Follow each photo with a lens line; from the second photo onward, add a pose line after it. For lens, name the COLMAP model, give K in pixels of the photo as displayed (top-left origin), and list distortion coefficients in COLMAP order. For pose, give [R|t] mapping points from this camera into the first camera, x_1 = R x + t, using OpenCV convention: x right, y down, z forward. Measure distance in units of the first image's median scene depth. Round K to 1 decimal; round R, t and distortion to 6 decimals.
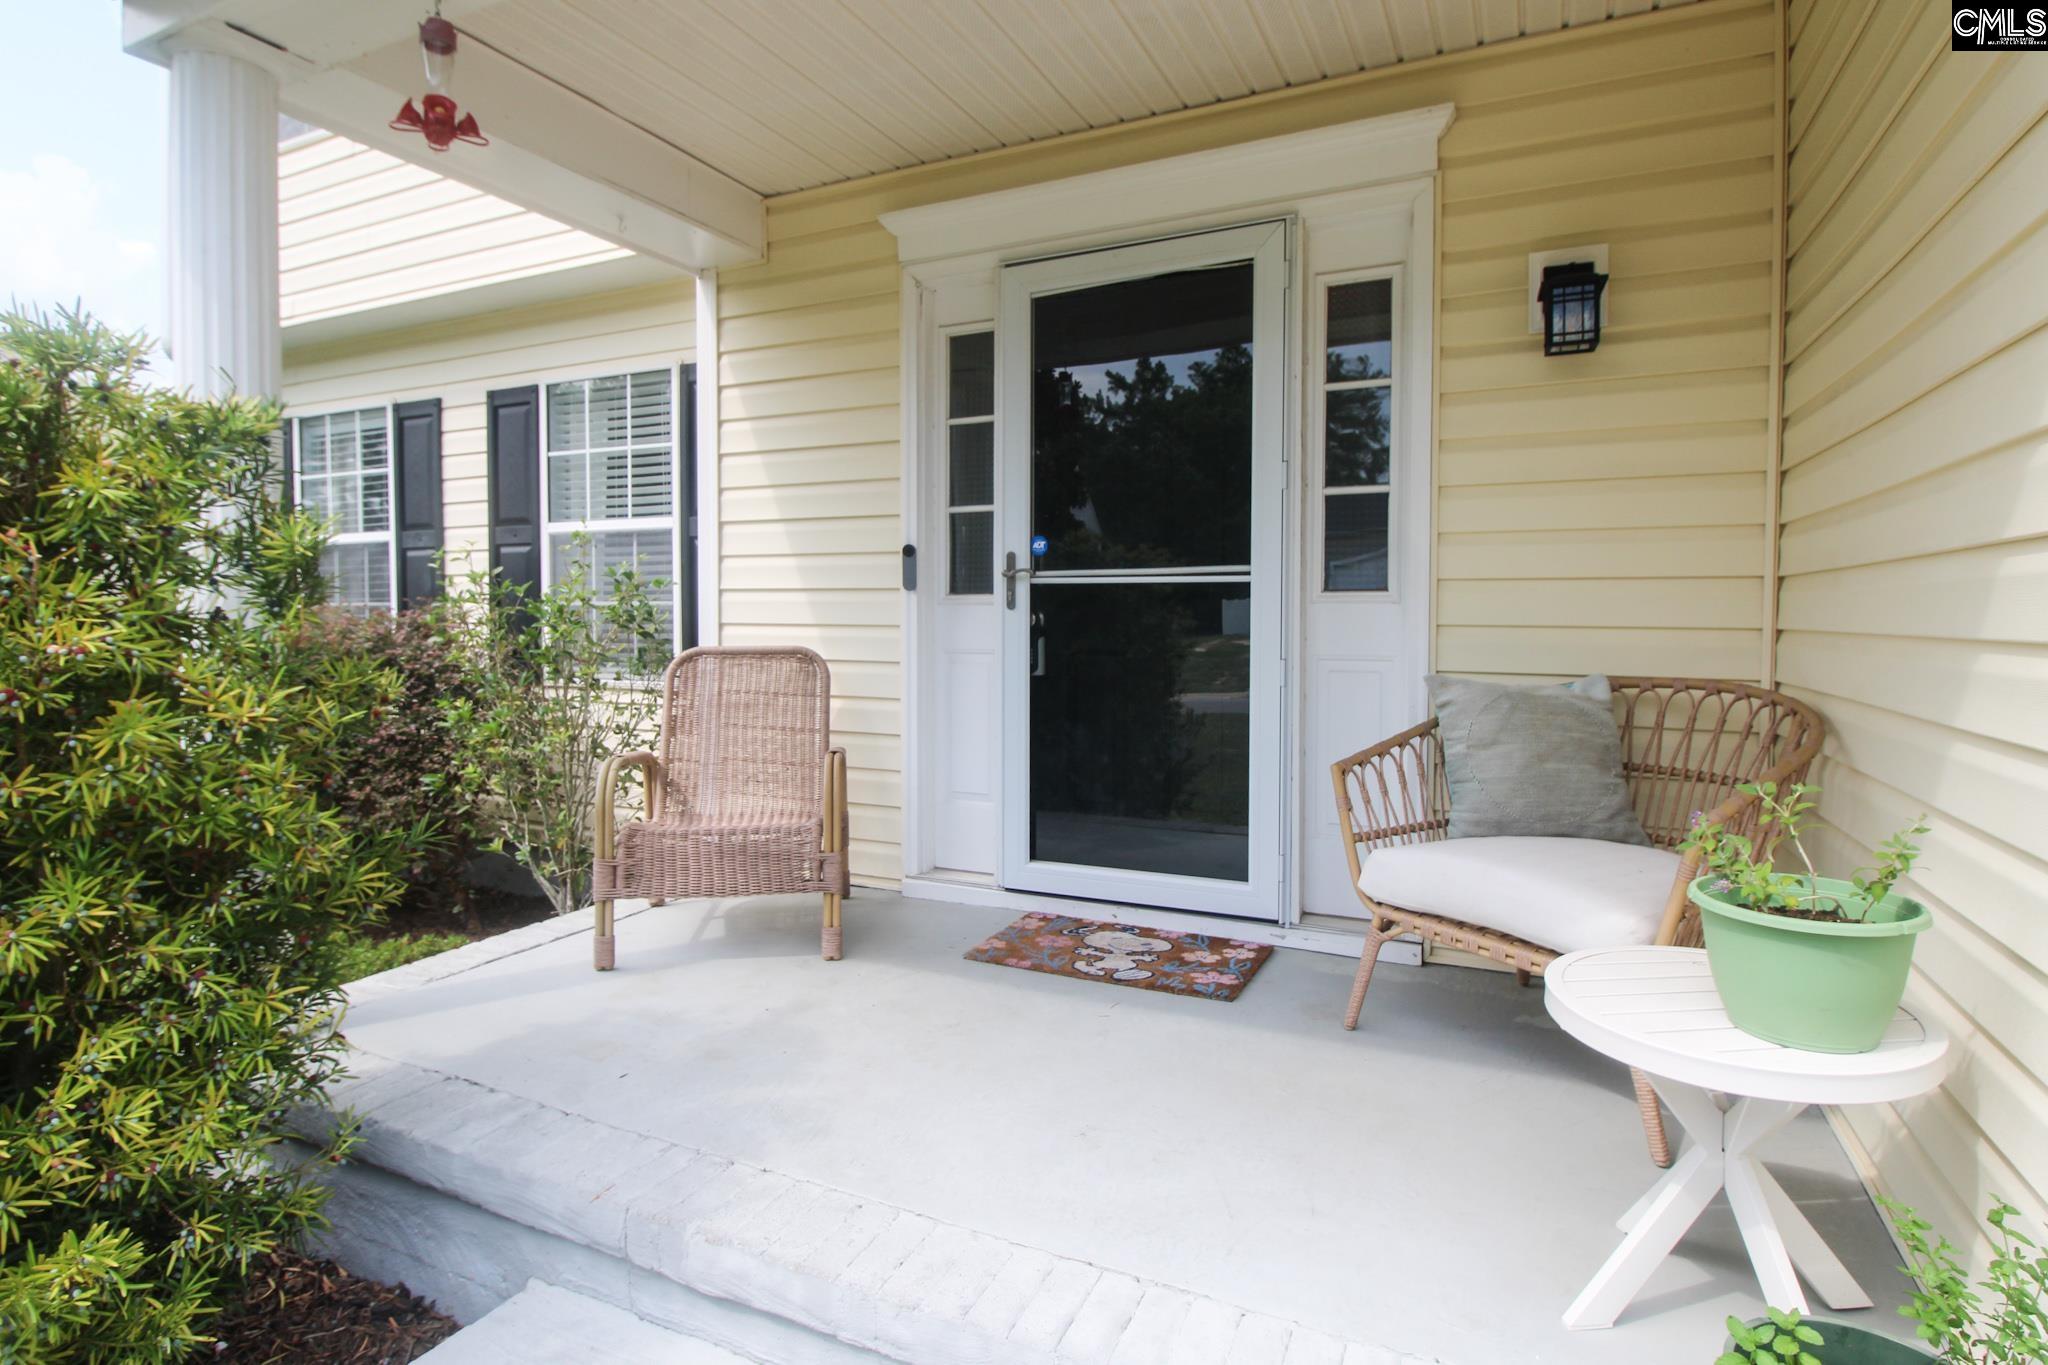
lens RADIAL K [[1030.3, 0, 1031.4], [0, 1030.3, 671.3], [0, 0, 1]] dist [0.017709, -0.025893]
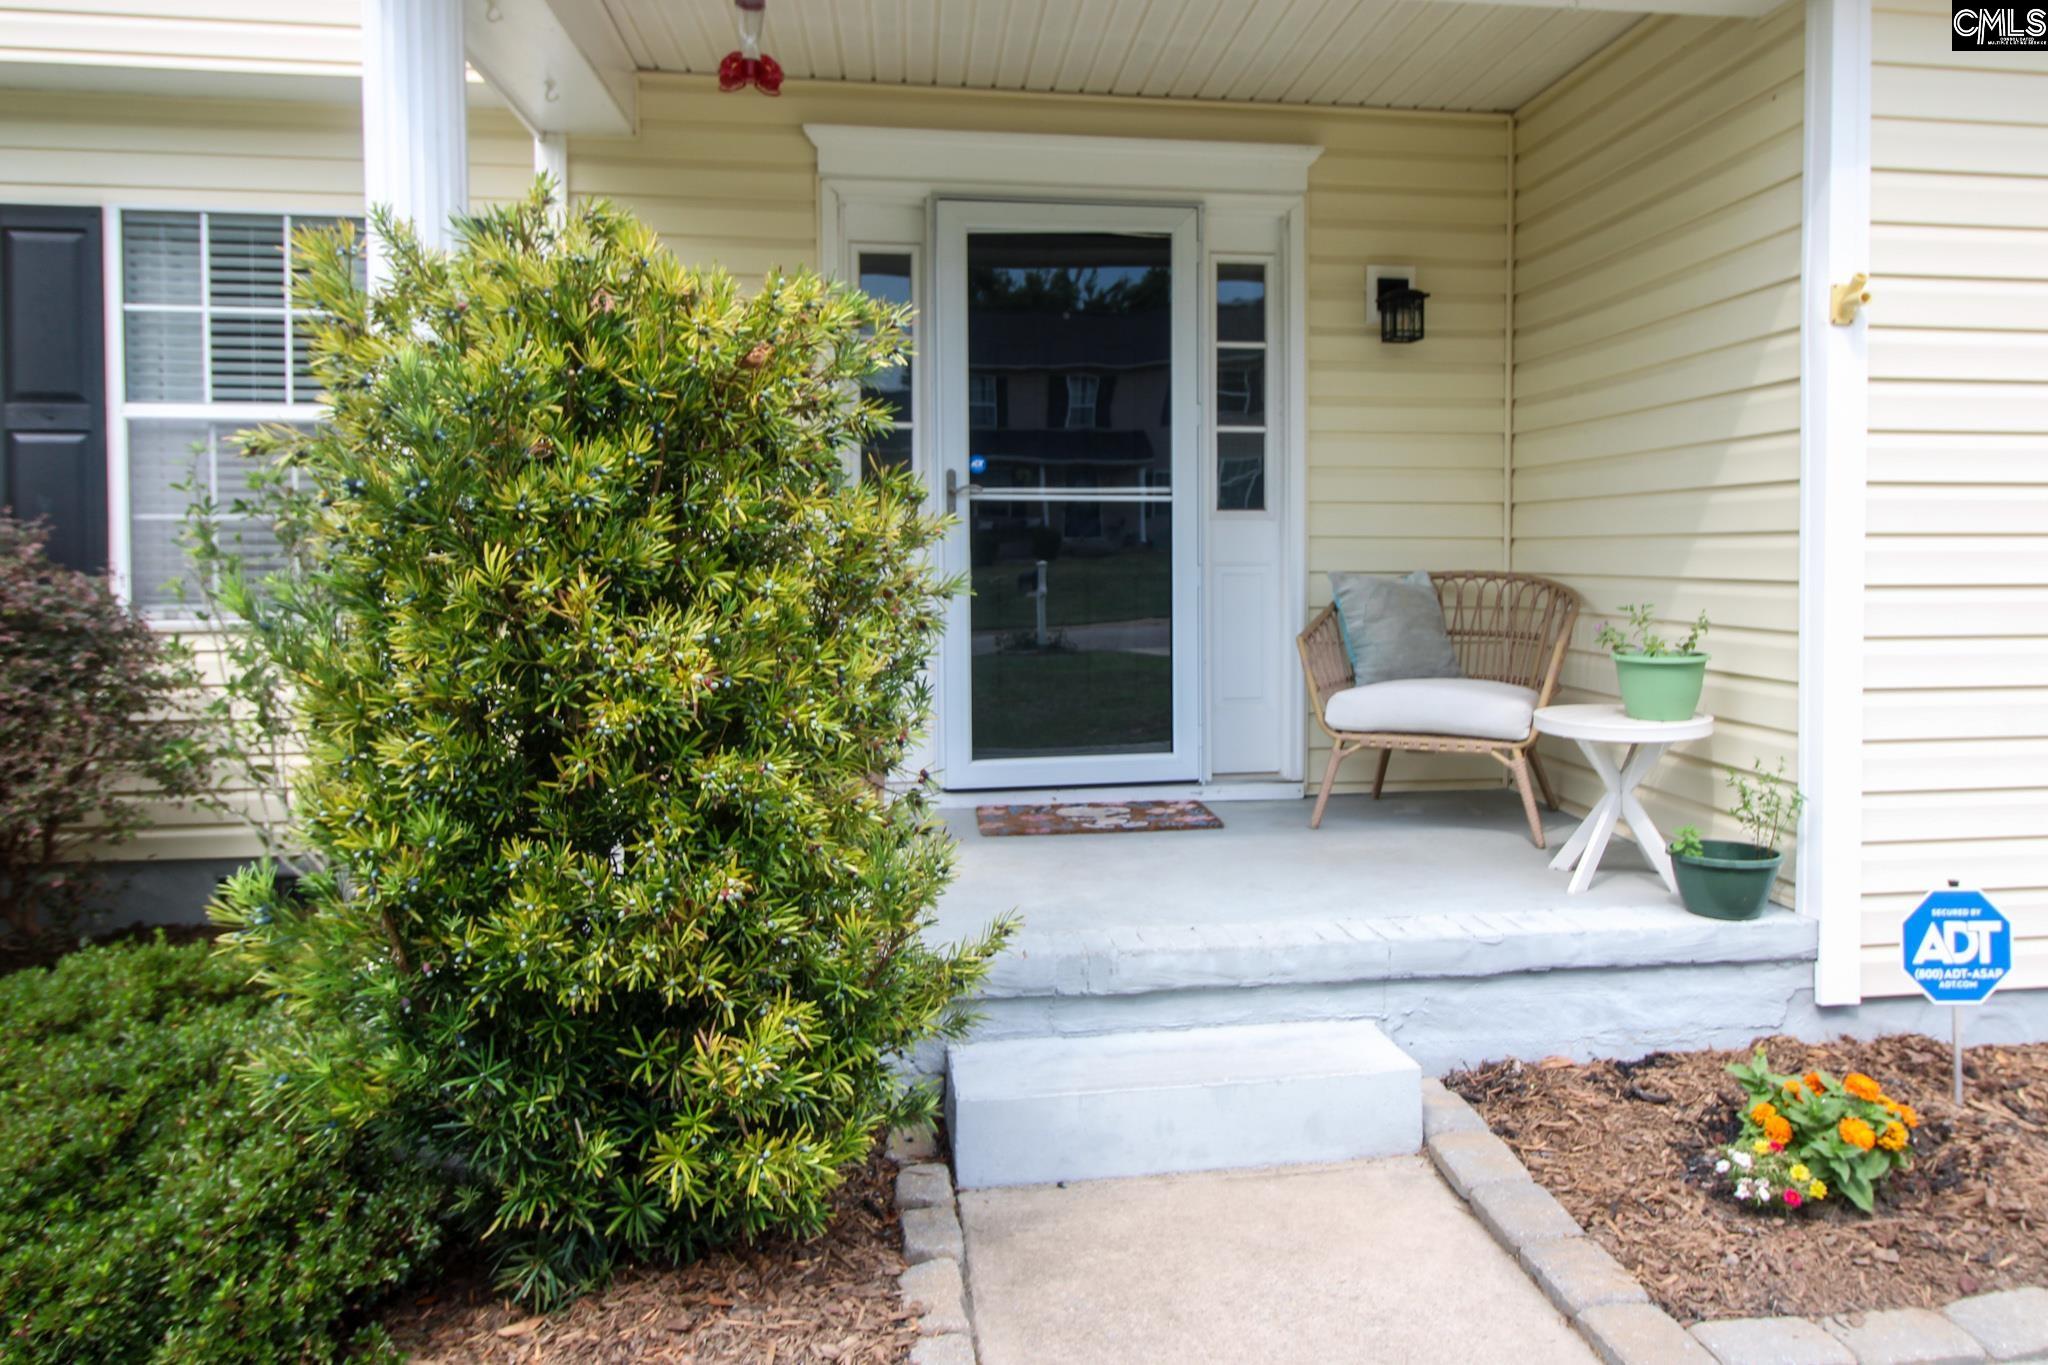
lens RADIAL K [[1597.6, 0, 1024.0], [0, 1597.6, 682.5], [0, 0, 1]] dist [0.000664, -0.003895]
pose [[0.824962, -0.045036, 0.563391, -1.017563], [0.034001, 0.998969, 0.030069, 0.064215], [-0.564165, -0.005650, 0.825643, -0.455795]]
